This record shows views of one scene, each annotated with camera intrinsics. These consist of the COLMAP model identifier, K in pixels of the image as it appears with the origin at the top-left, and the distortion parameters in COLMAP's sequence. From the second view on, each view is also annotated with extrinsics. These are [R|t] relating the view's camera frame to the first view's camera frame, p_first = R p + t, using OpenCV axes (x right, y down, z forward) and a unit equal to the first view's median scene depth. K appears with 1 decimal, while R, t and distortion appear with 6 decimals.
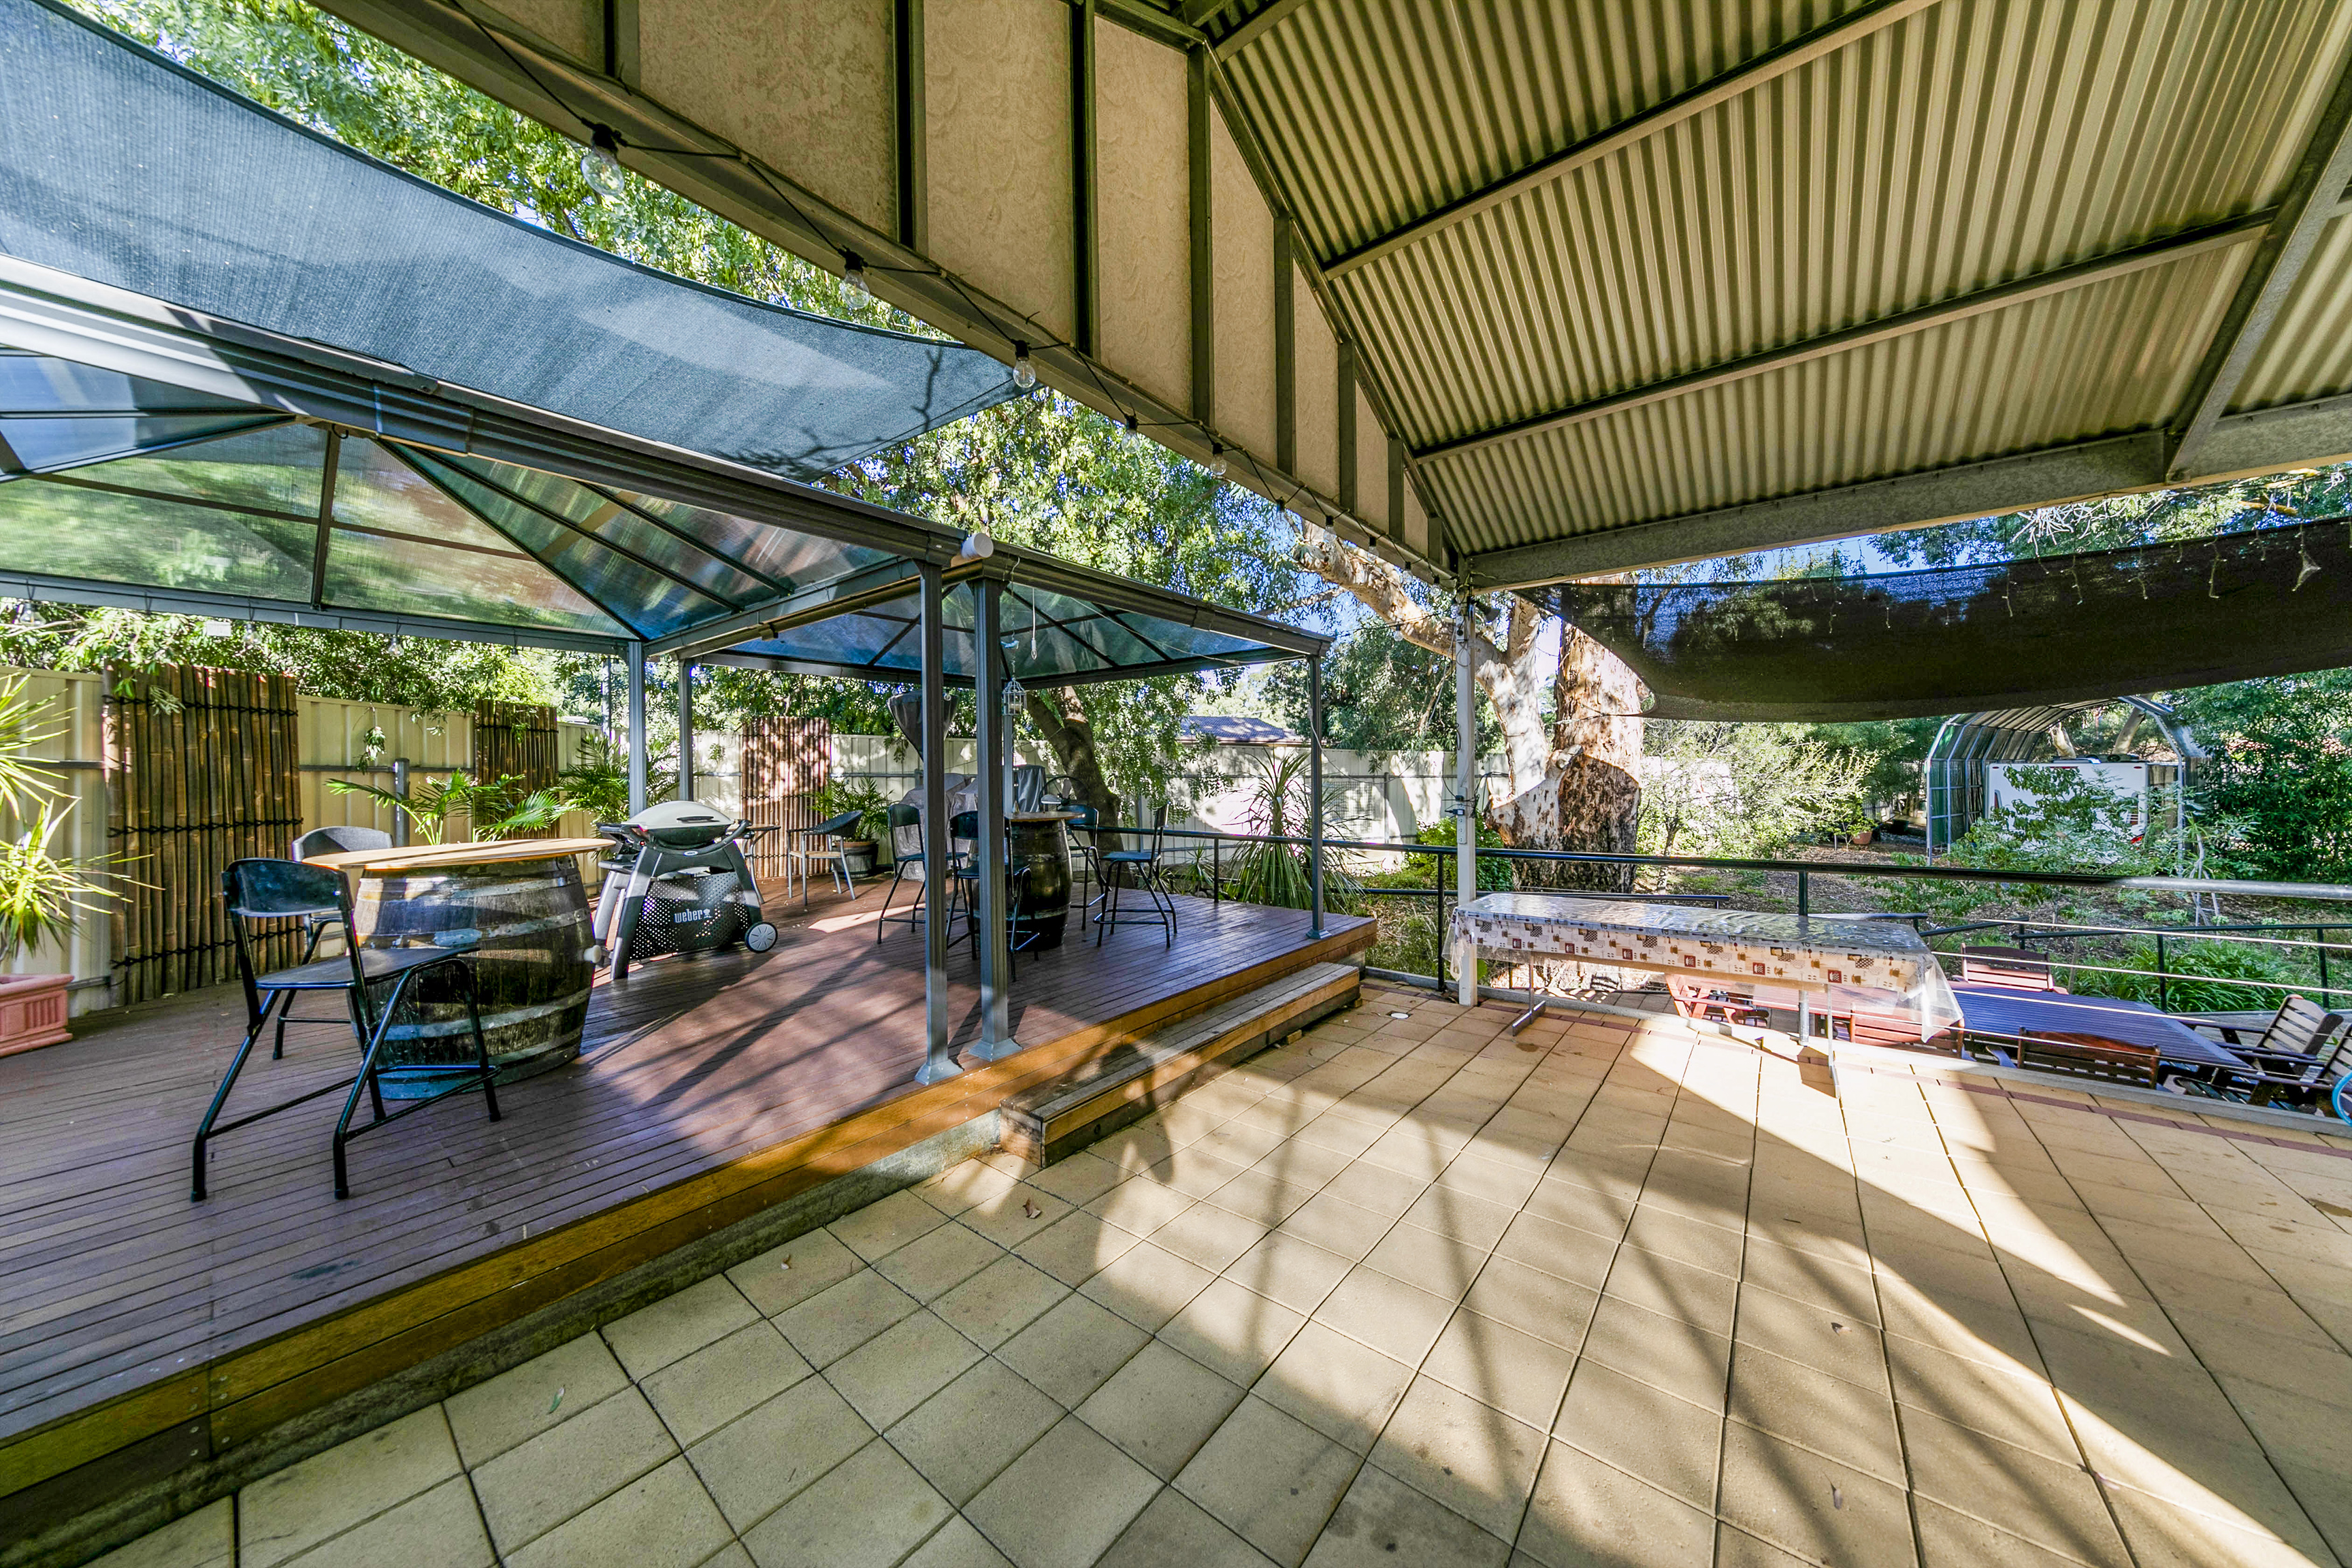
lens RADIAL K [[758.7, 0, 1179.4], [0, 758.7, 773.9], [0, 0, 1]] dist [0.001965, -0.000598]
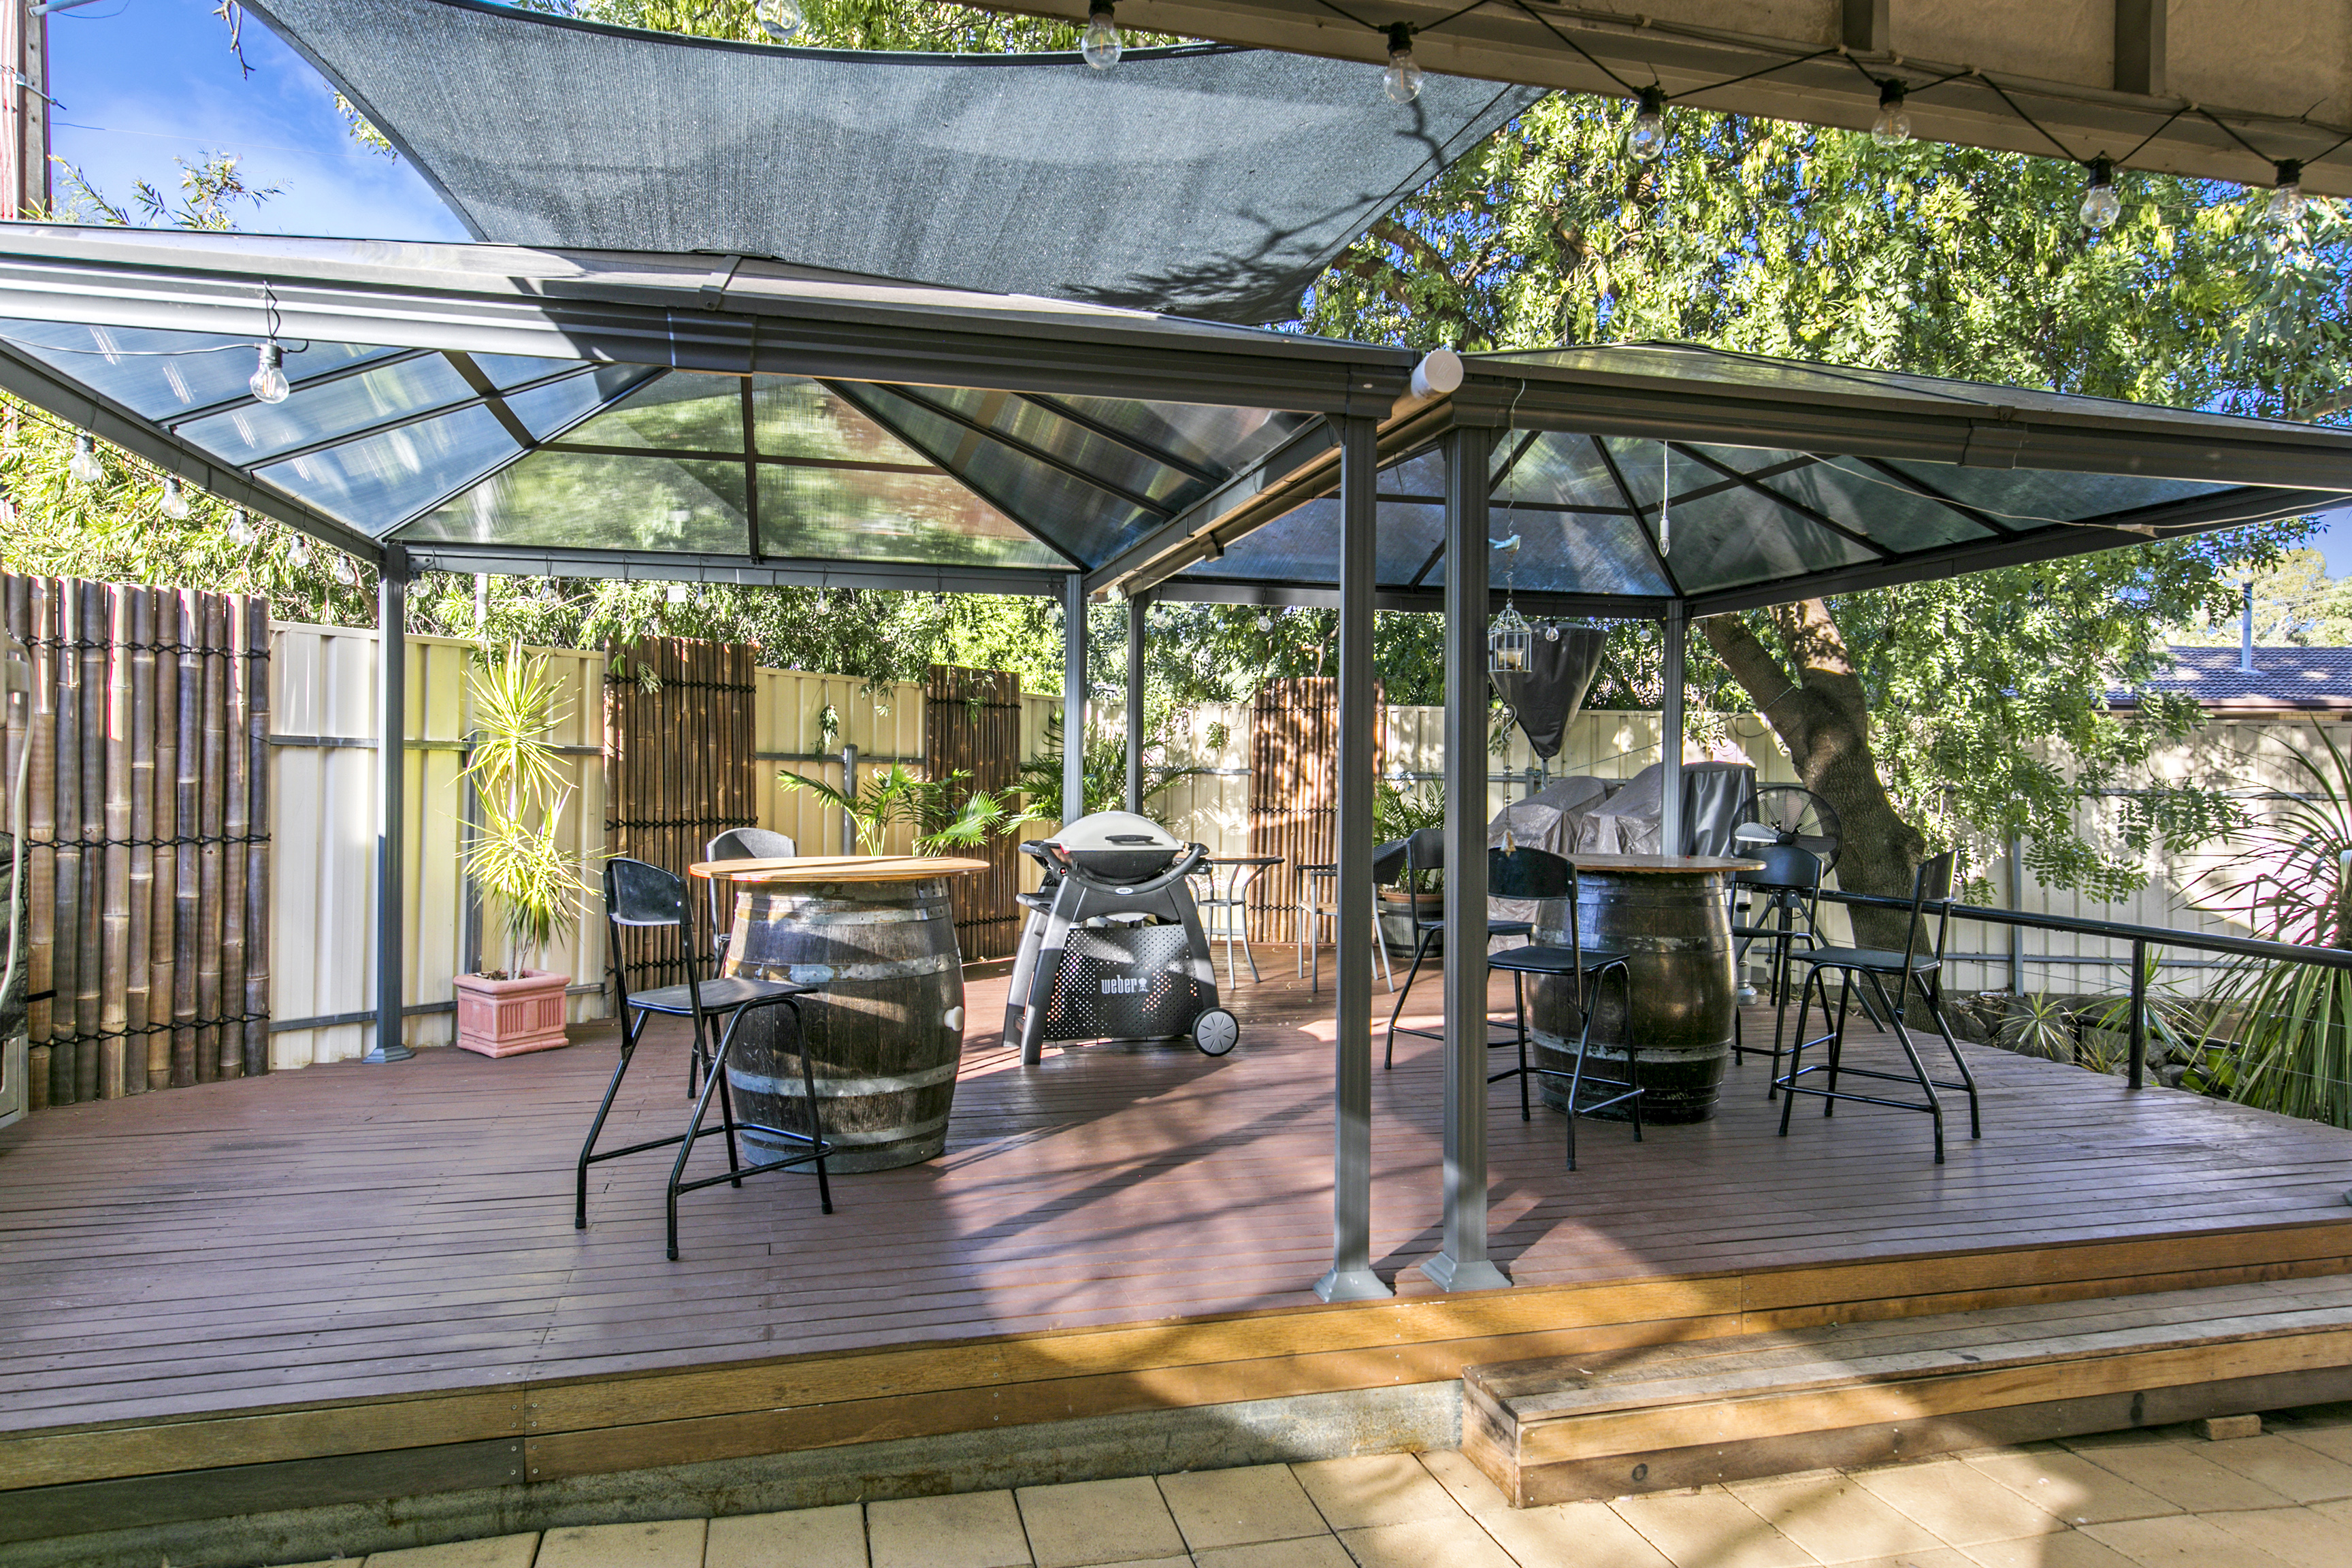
lens RADIAL K [[1477.5, 0, 1175.4], [0, 1477.5, 780.6], [0, 0, 1]] dist [-0.007629, -0.002909]
pose [[0.794467, 0.019516, -0.606994, 0.200056], [-0.018486, 0.999798, 0.007949, -0.002999], [0.607026, 0.004905, 0.794666, 0.012017]]
